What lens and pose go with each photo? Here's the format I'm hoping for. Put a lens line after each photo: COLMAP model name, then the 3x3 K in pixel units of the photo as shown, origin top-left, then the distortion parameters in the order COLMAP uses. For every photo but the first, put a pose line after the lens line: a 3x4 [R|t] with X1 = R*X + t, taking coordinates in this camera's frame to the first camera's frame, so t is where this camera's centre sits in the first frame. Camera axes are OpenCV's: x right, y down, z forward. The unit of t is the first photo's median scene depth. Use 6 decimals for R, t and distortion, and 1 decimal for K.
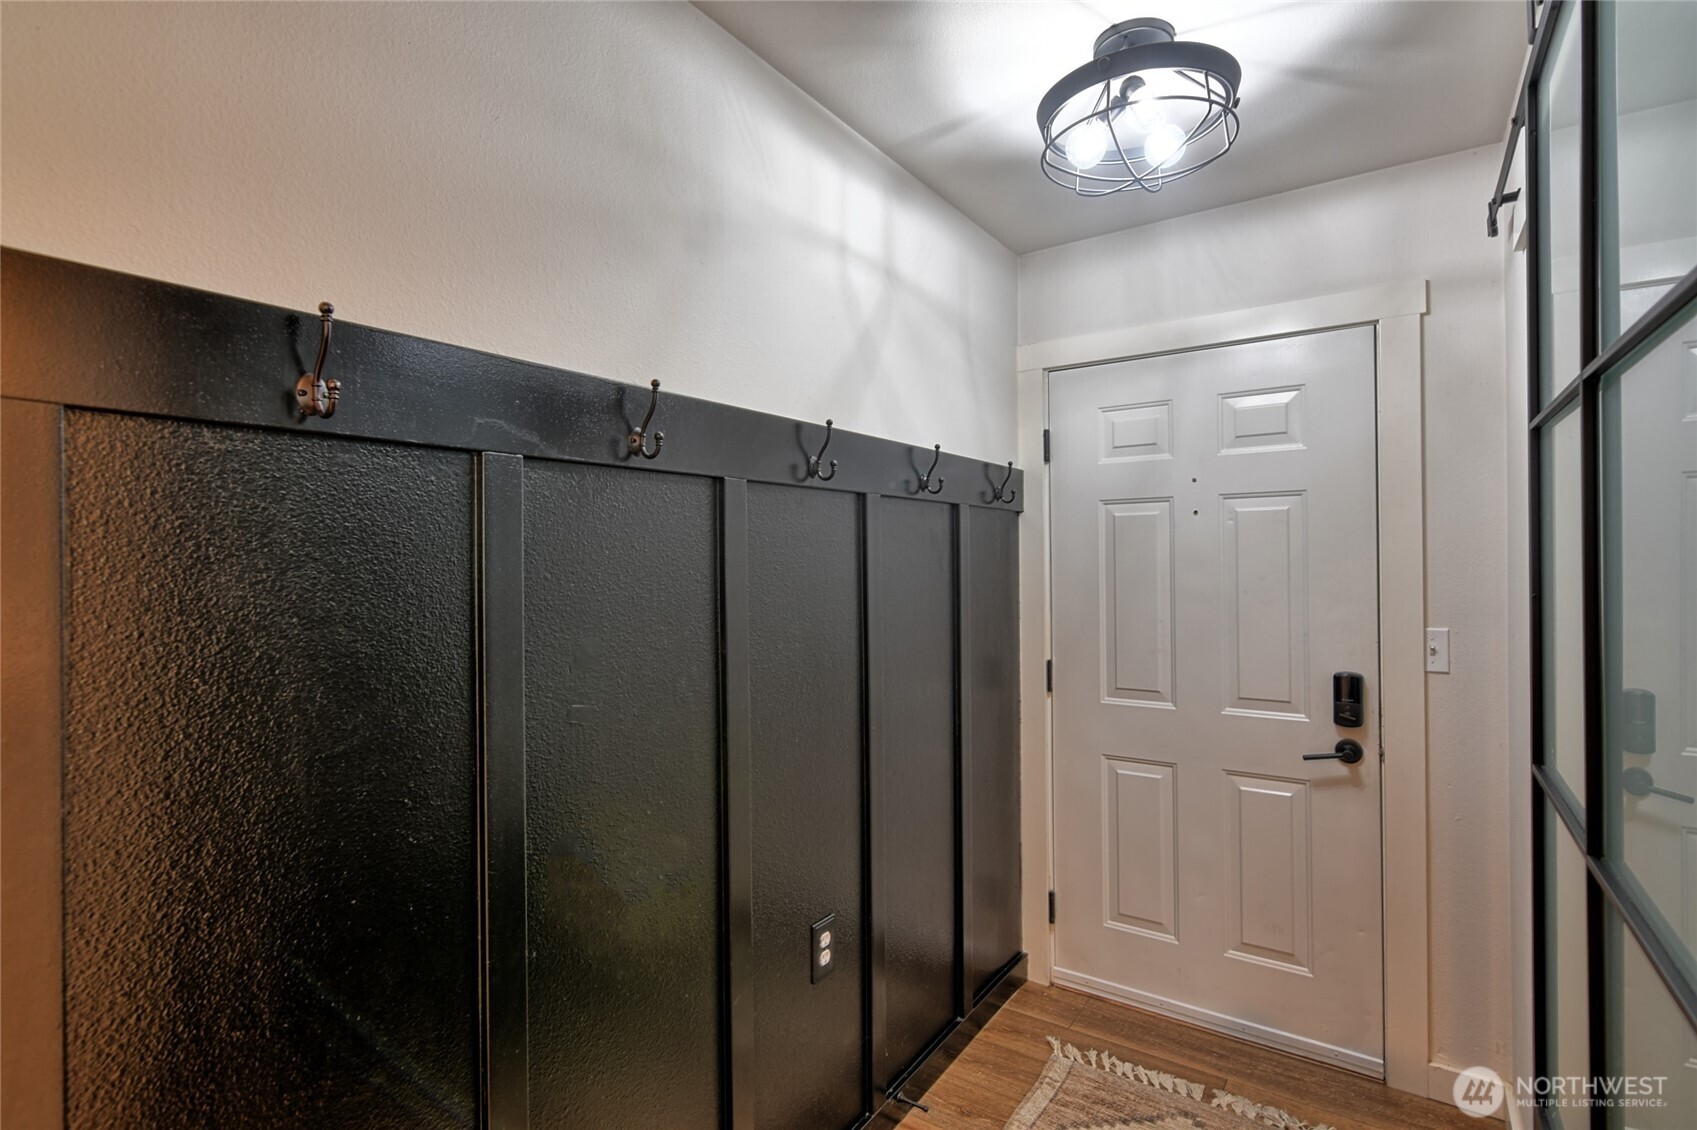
lens RADIAL K [[817.5, 0, 848.7], [0, 817.5, 558.5], [0, 0, 1]] dist [-0.001634, 0.004468]
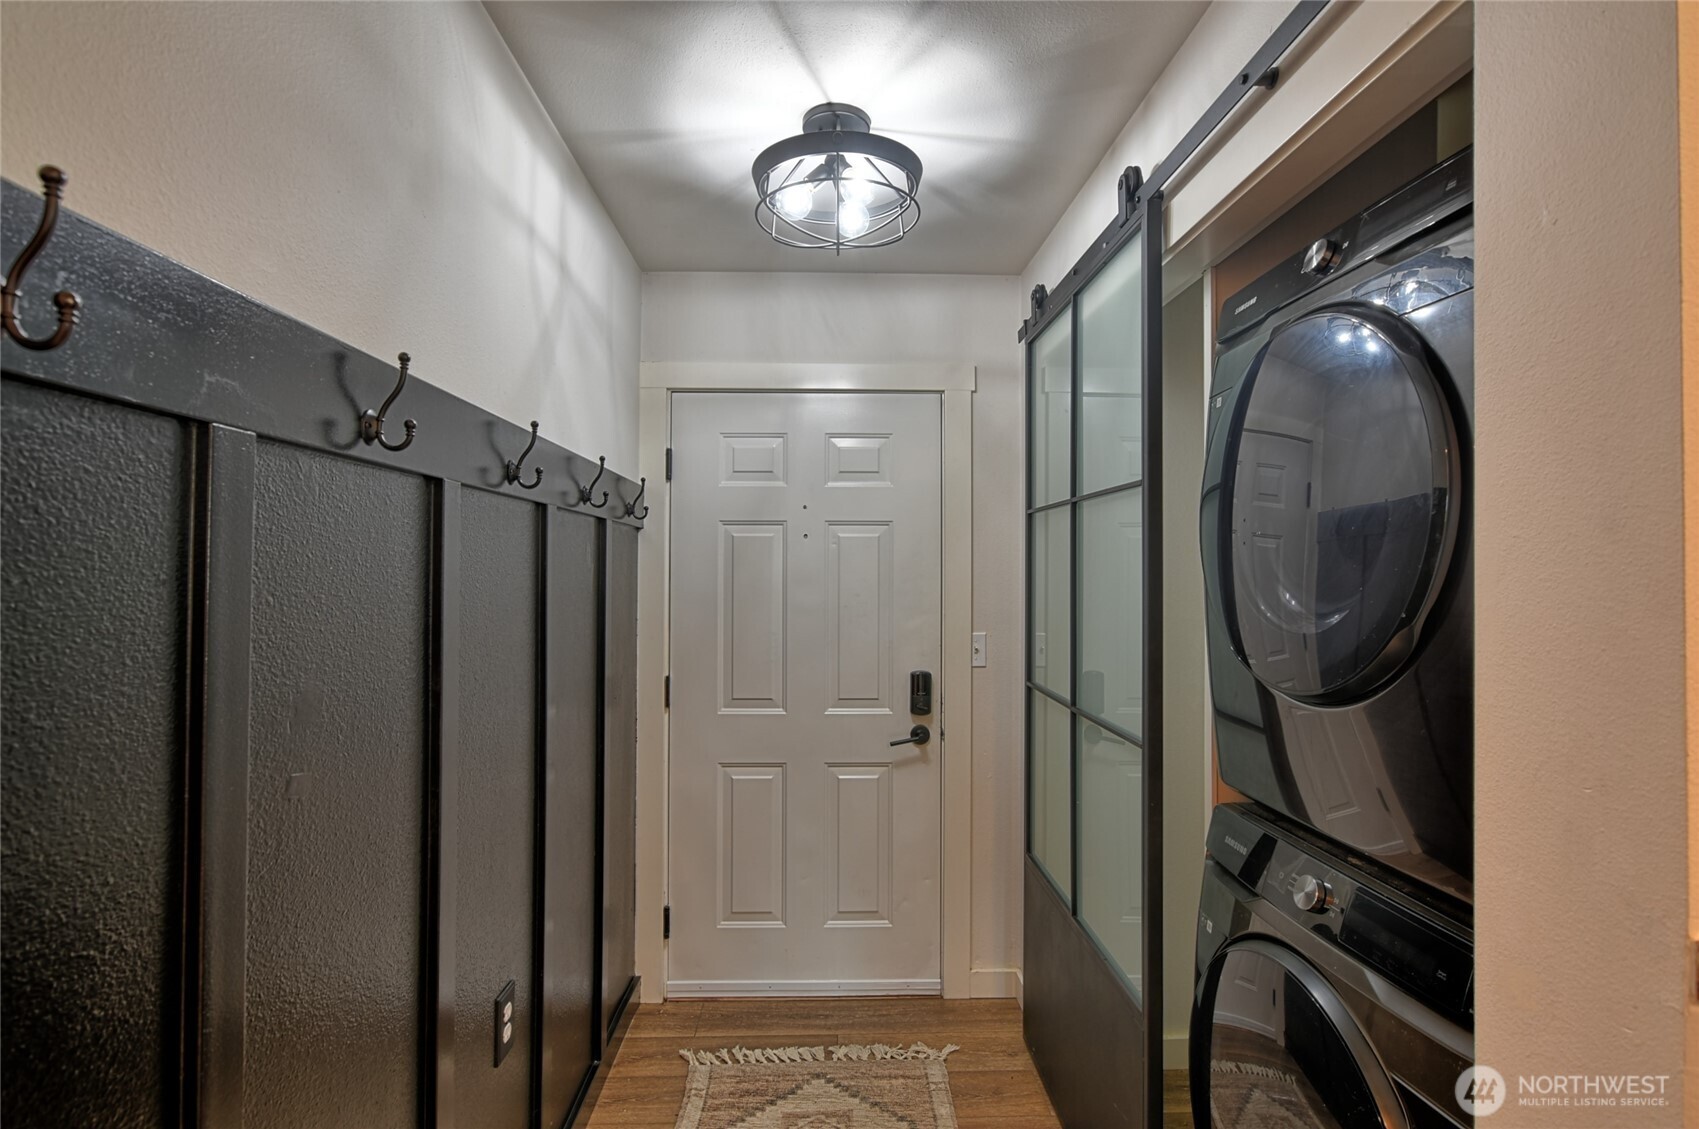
lens RADIAL K [[818.5, 0, 849.7], [0, 818.5, 558.0], [0, 0, 1]] dist [-0.001634, 0.004468]
pose [[0.811414, 0.021940, 0.584060, -0.198066], [-0.011890, 0.999708, -0.021036, -0.003579], [-0.584351, 0.010124, 0.811438, 0.055601]]
